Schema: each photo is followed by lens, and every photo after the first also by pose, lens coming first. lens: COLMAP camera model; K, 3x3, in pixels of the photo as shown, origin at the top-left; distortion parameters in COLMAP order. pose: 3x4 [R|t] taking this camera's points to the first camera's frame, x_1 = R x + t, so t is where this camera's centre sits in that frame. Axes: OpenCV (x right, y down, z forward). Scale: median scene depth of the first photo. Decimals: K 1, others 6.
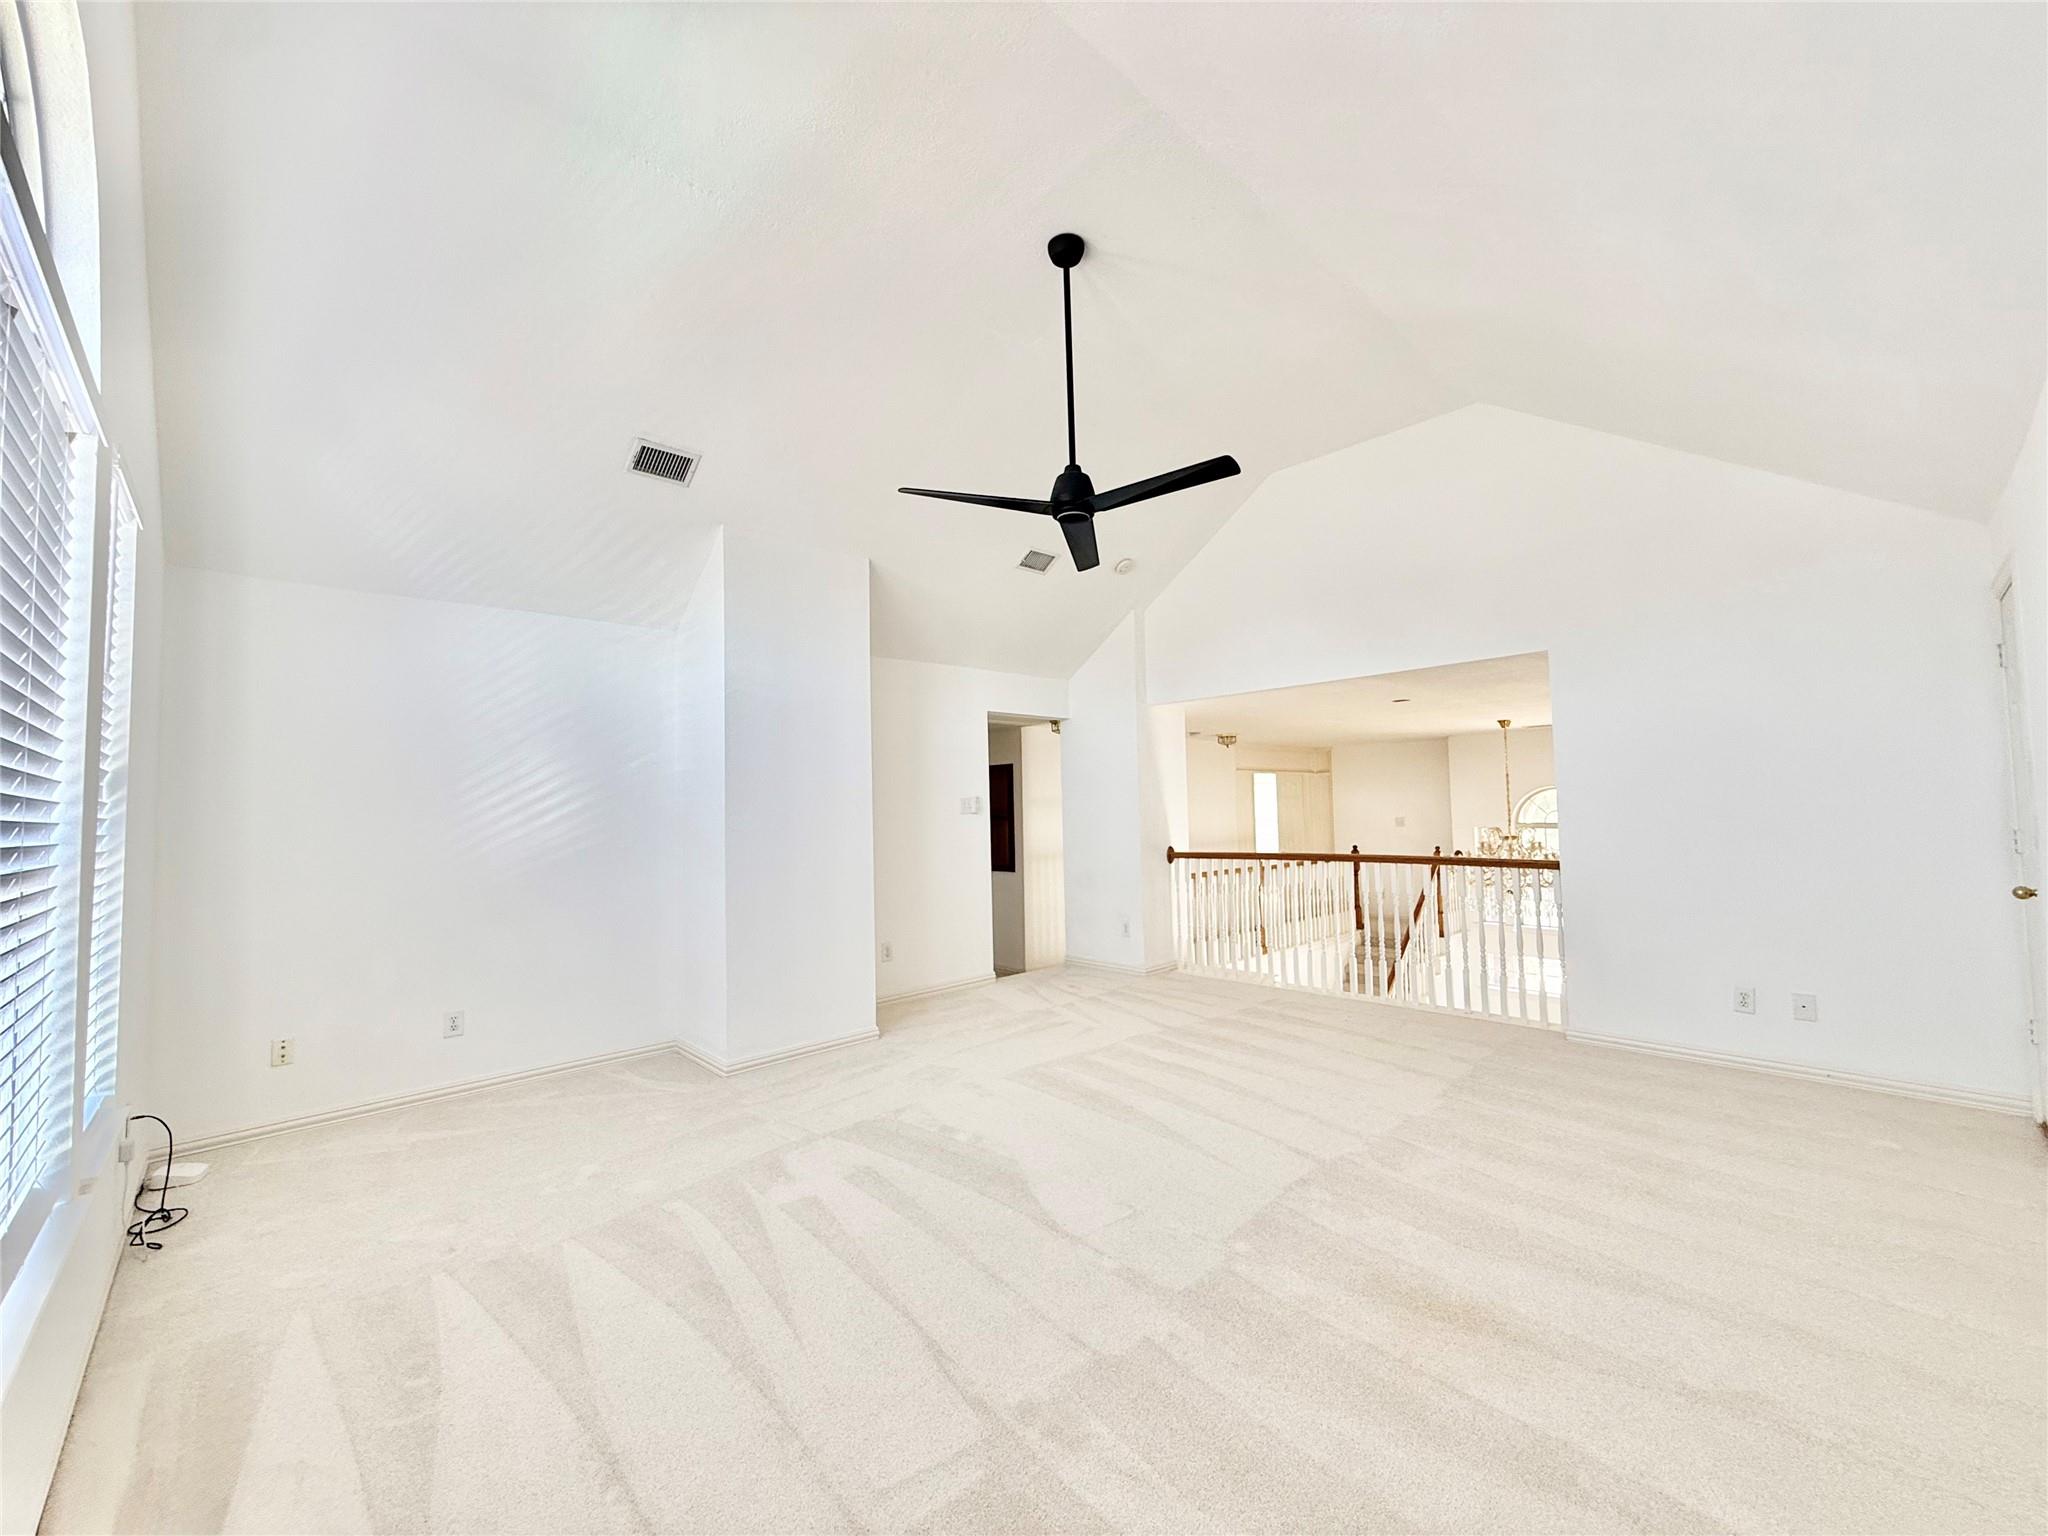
lens RADIAL K [[818.8, 0, 1020.7], [0, 818.8, 770.1], [0, 0, 1]] dist [0.000106, -0.000116]
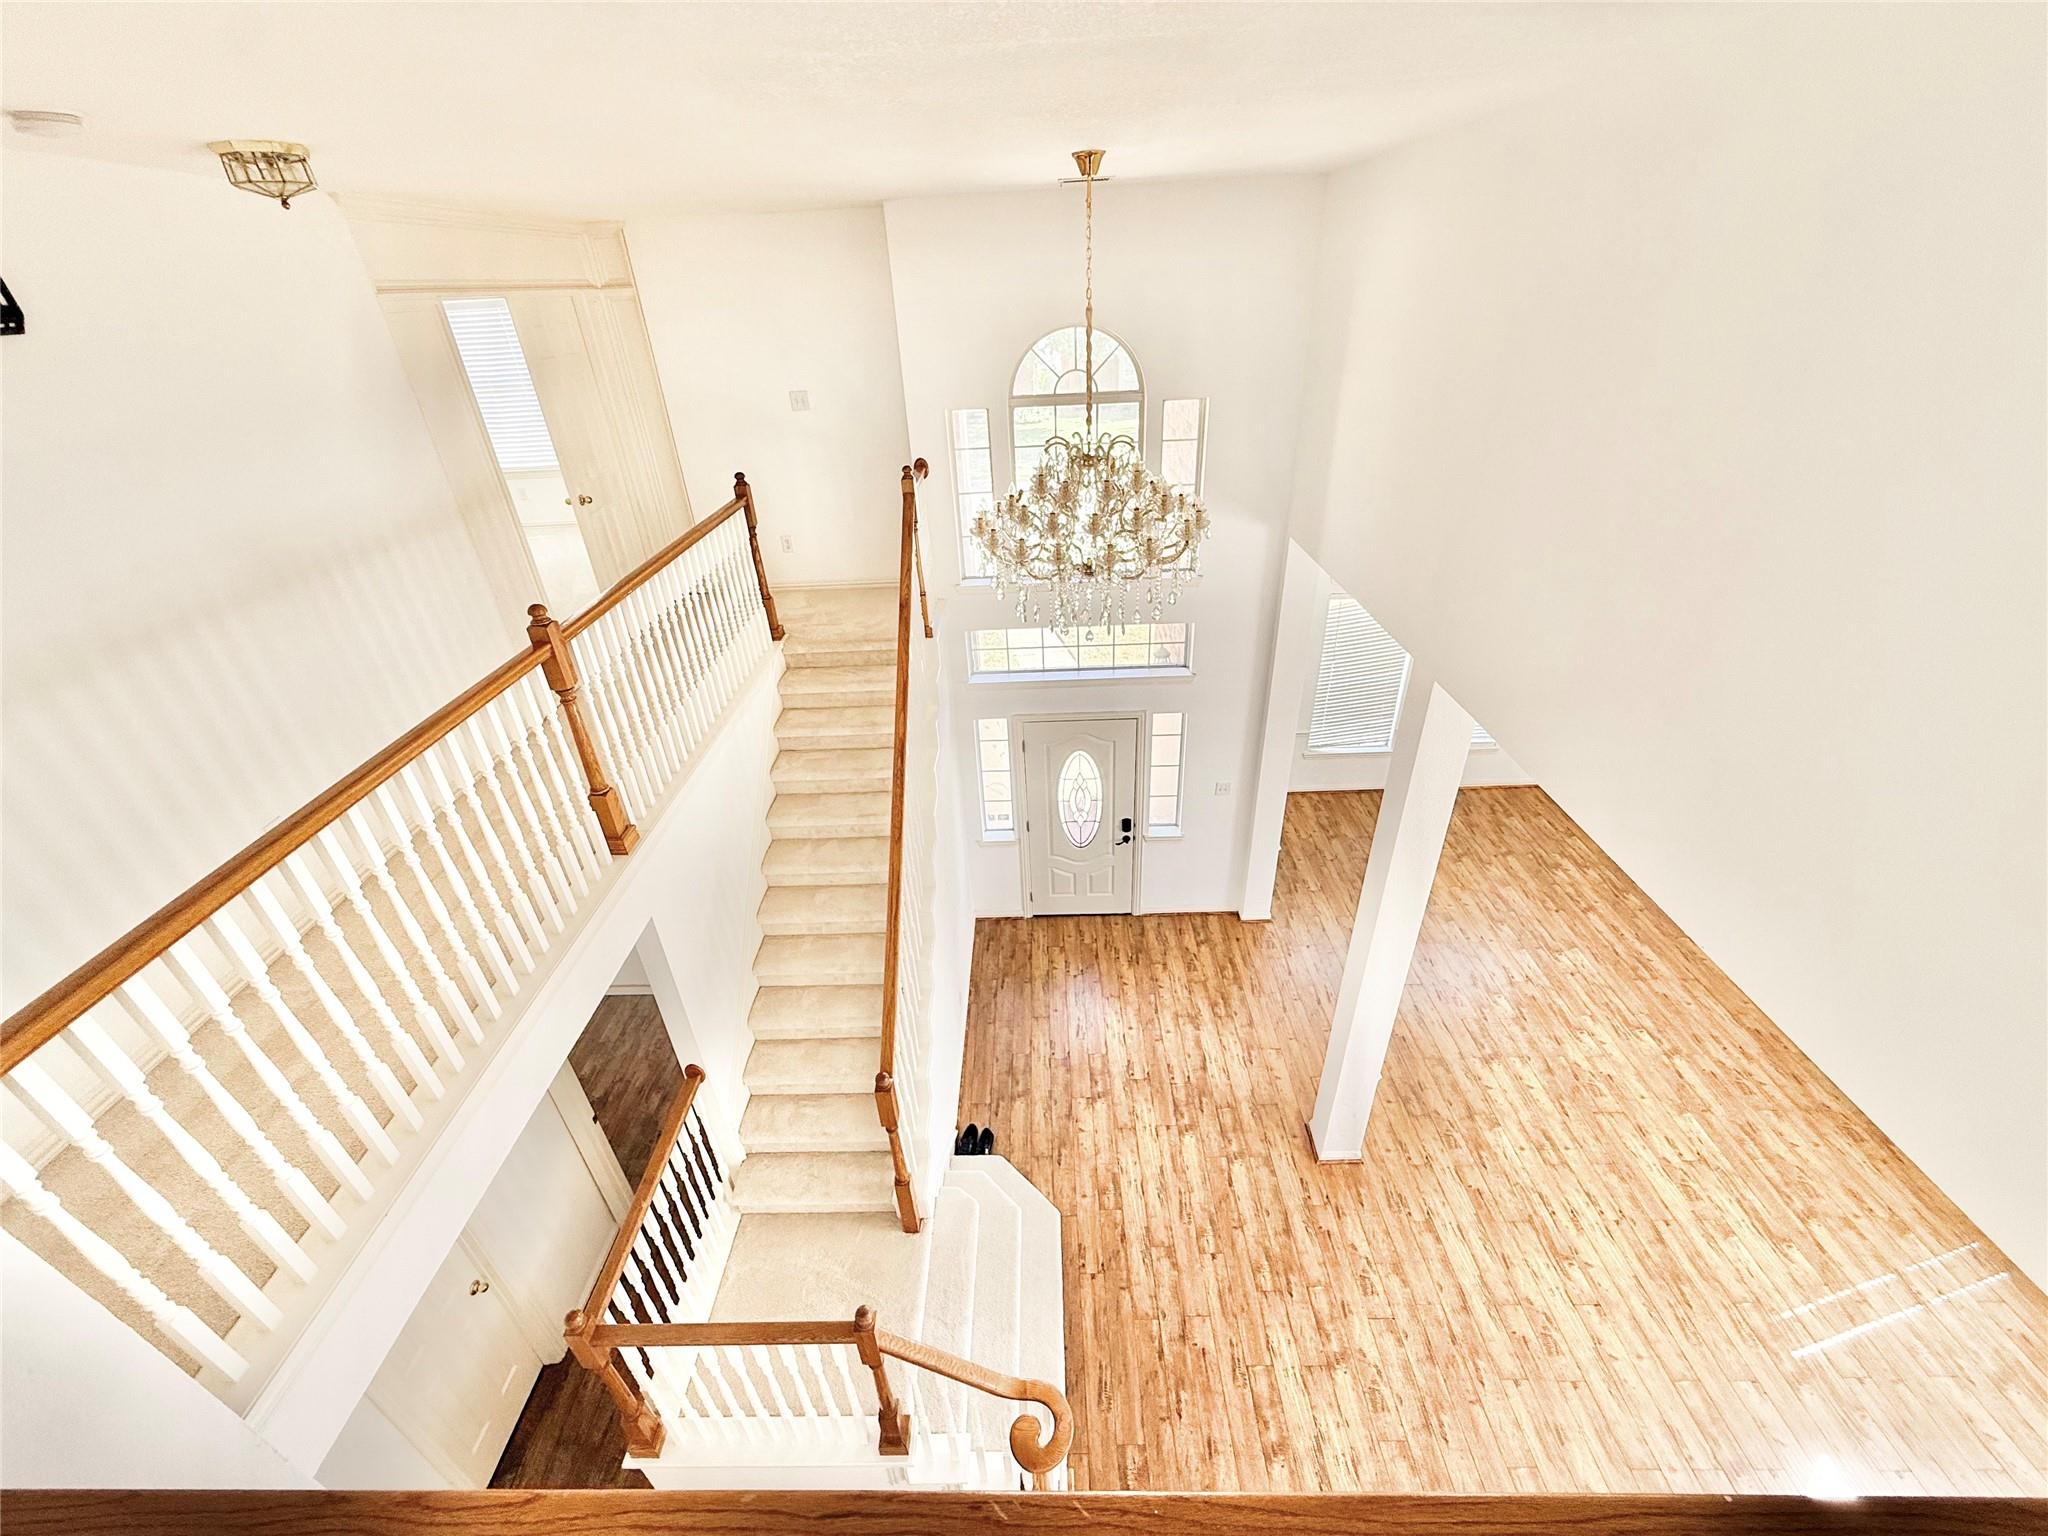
lens RADIAL K [[818.8, 0, 1020.7], [0, 818.8, 770.1], [0, 0, 1]] dist [0.000106, -0.000116]
pose [[0.694157, -0.378807, 0.612088, 0.169975], [-0.005155, 0.847692, 0.530463, -0.013836], [-0.719805, -0.371380, 0.586479, 0.551989]]
